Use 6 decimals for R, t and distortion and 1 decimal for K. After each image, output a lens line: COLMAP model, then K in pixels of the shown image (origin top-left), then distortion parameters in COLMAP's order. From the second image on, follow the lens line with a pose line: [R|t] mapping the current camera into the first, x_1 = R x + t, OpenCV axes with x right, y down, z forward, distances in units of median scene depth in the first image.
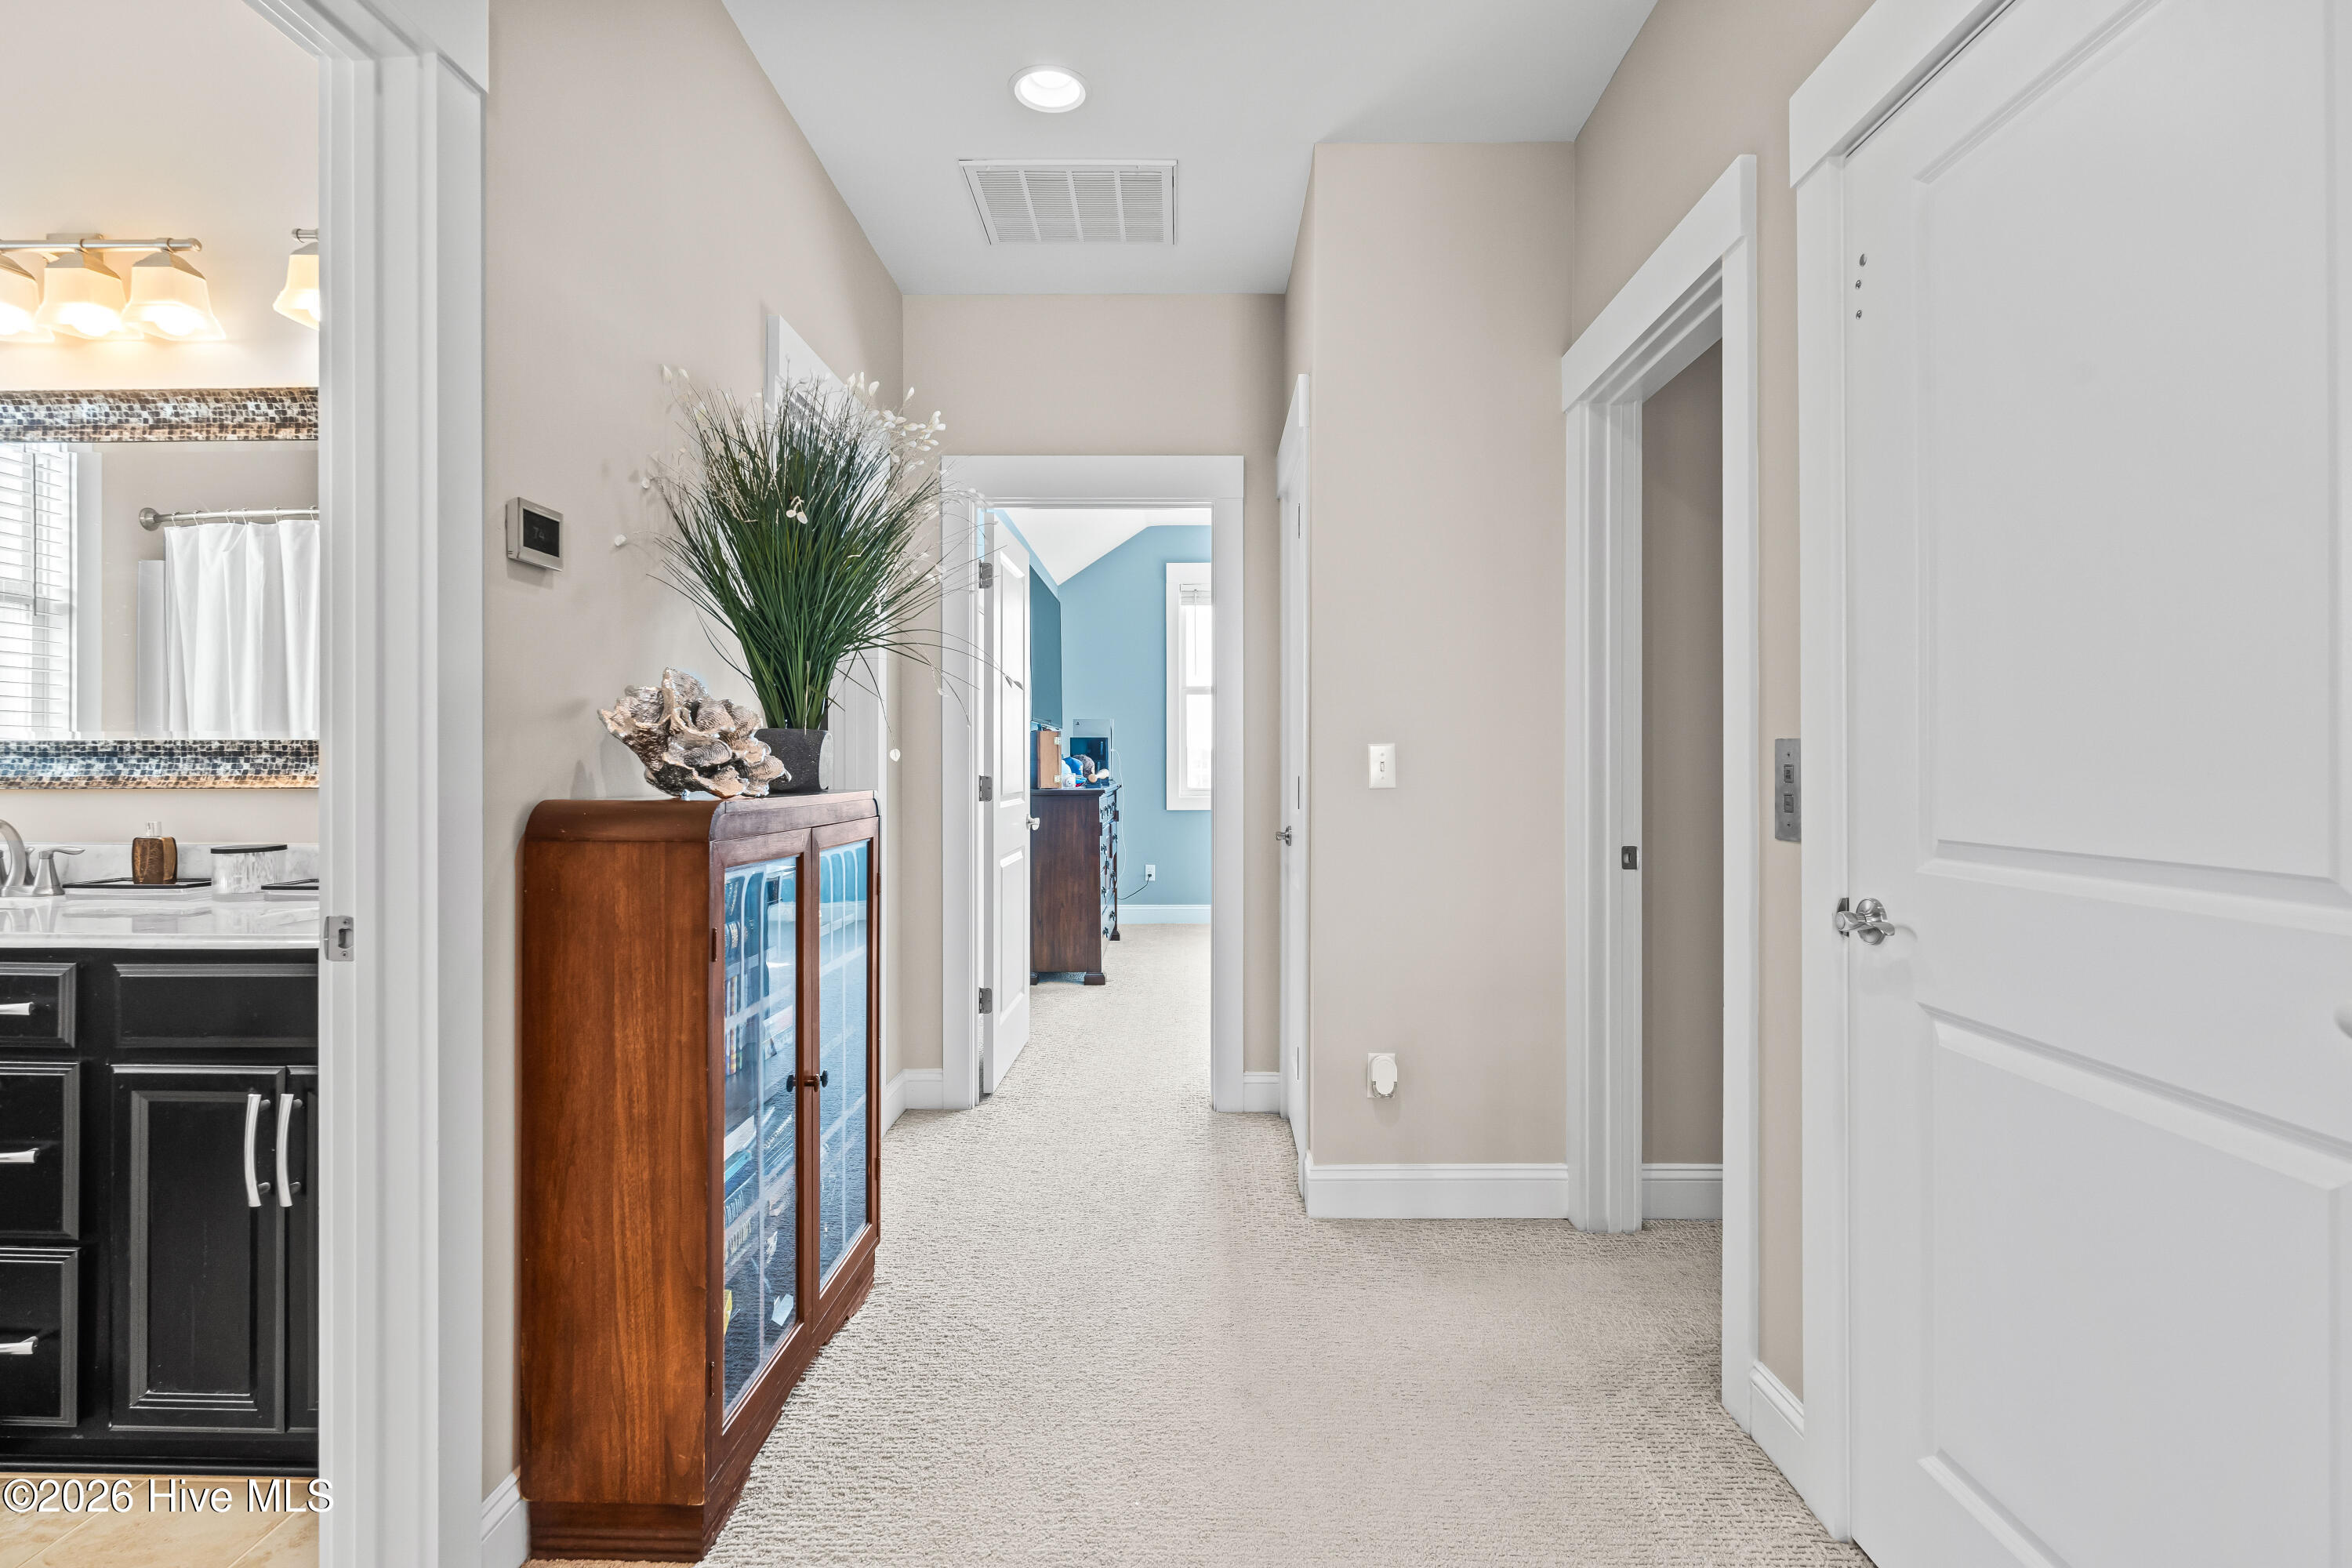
lens RADIAL K [[1125.7, 0, 1169.1], [0, 1125.7, 764.7], [0, 0, 1]] dist [-0.001840, -0.001490]
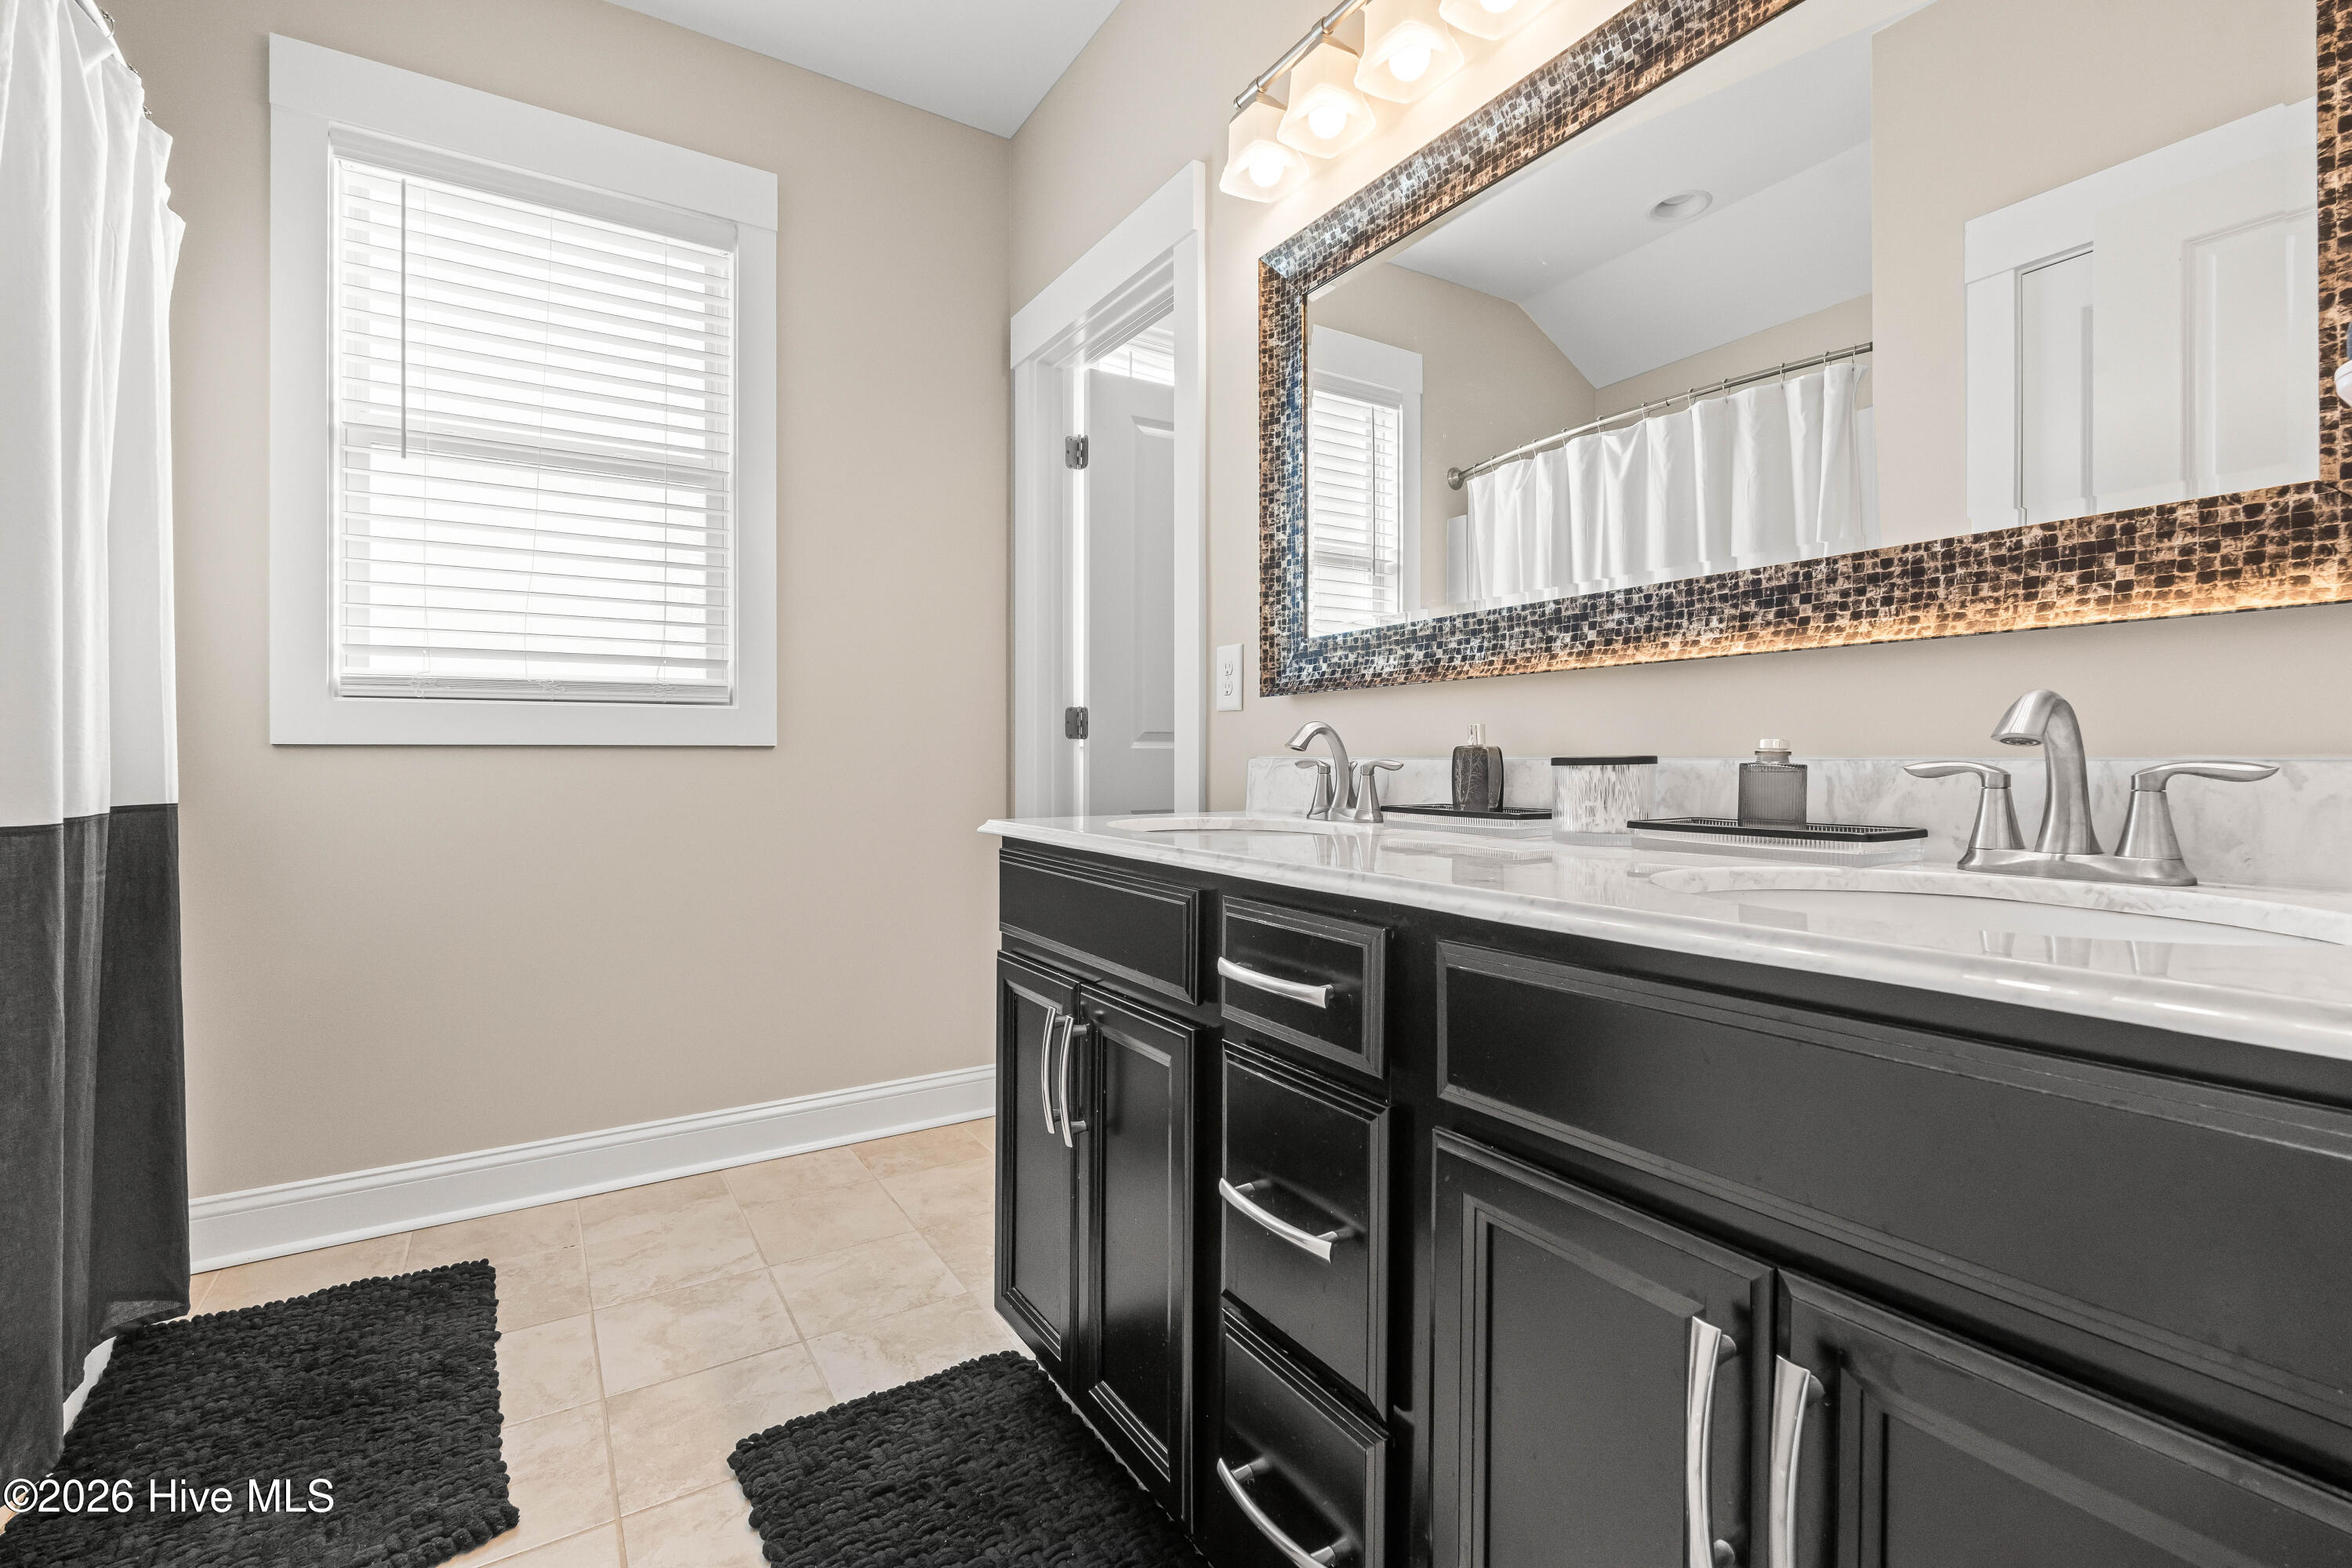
lens RADIAL K [[1046.8, 0, 1170.7], [0, 1046.8, 755.0], [0, 0, 1]] dist [-0.000263, 0.000010]
pose [[0.544644, -0.001776, -0.838666, -0.455732], [-0.001350, 0.999995, -0.002995, 0.071030], [0.838667, 0.002763, 0.544638, 0.479425]]
